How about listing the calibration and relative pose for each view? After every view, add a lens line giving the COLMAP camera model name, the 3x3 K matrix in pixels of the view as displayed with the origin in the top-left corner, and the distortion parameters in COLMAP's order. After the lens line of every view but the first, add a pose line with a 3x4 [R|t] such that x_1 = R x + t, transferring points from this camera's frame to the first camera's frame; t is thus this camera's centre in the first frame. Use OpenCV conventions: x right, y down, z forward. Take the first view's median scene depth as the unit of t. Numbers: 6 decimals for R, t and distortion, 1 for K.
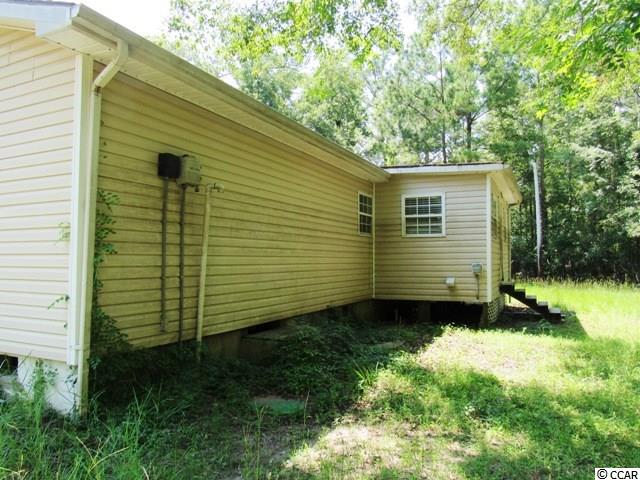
lens RADIAL K [[458.6, 0, 320.7], [0, 458.6, 242.9], [0, 0, 1]] dist [-0.025101, 0.004351]
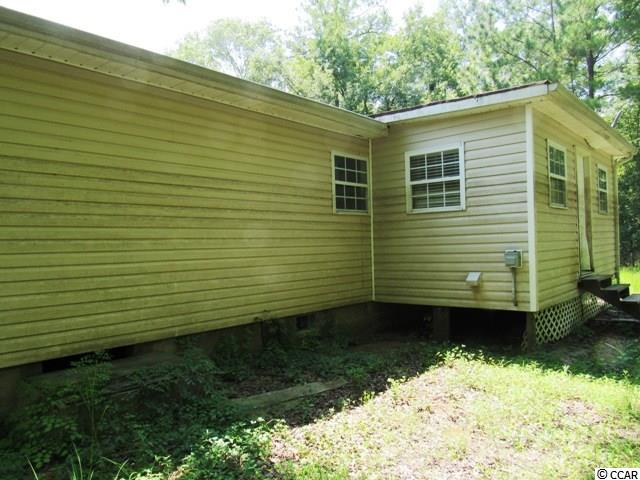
lens RADIAL K [[458.6, 0, 320.7], [0, 458.6, 242.9], [0, 0, 1]] dist [-0.025101, 0.004351]
pose [[0.959246, -0.028282, -0.281152, 0.250084], [0.038495, 0.998782, 0.030870, 0.005288], [0.279936, -0.040435, 0.959167, 0.302059]]
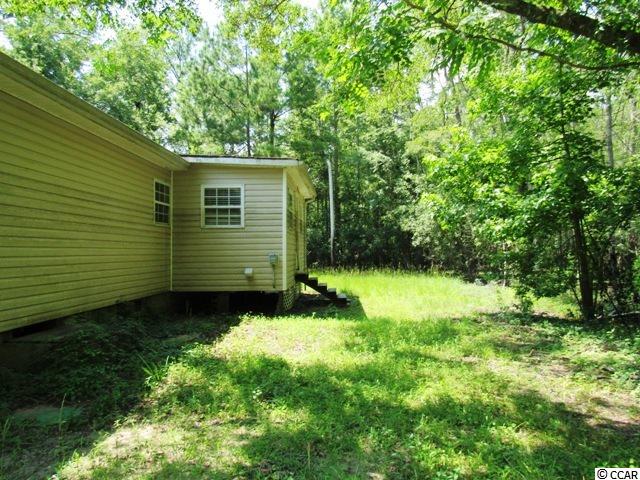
lens RADIAL K [[458.6, 0, 320.7], [0, 458.6, 242.9], [0, 0, 1]] dist [-0.025101, 0.004351]
pose [[0.914824, 0.001475, 0.403849, 0.015748], [-0.008663, 0.999835, 0.015972, 0.001798], [-0.403759, -0.018110, 0.914686, -0.003113]]
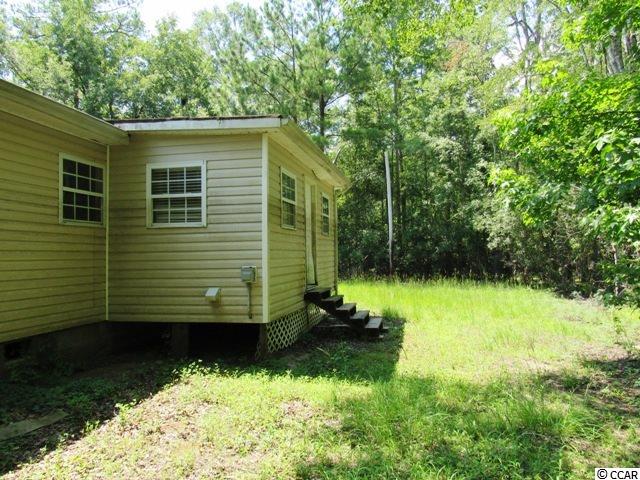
lens RADIAL K [[458.6, 0, 320.7], [0, 458.6, 242.9], [0, 0, 1]] dist [-0.025101, 0.004351]
pose [[0.969223, -0.006499, 0.246098, 0.263356], [0.004359, 0.999948, 0.009241, 0.004634], [-0.246145, -0.007884, 0.969201, 0.298453]]
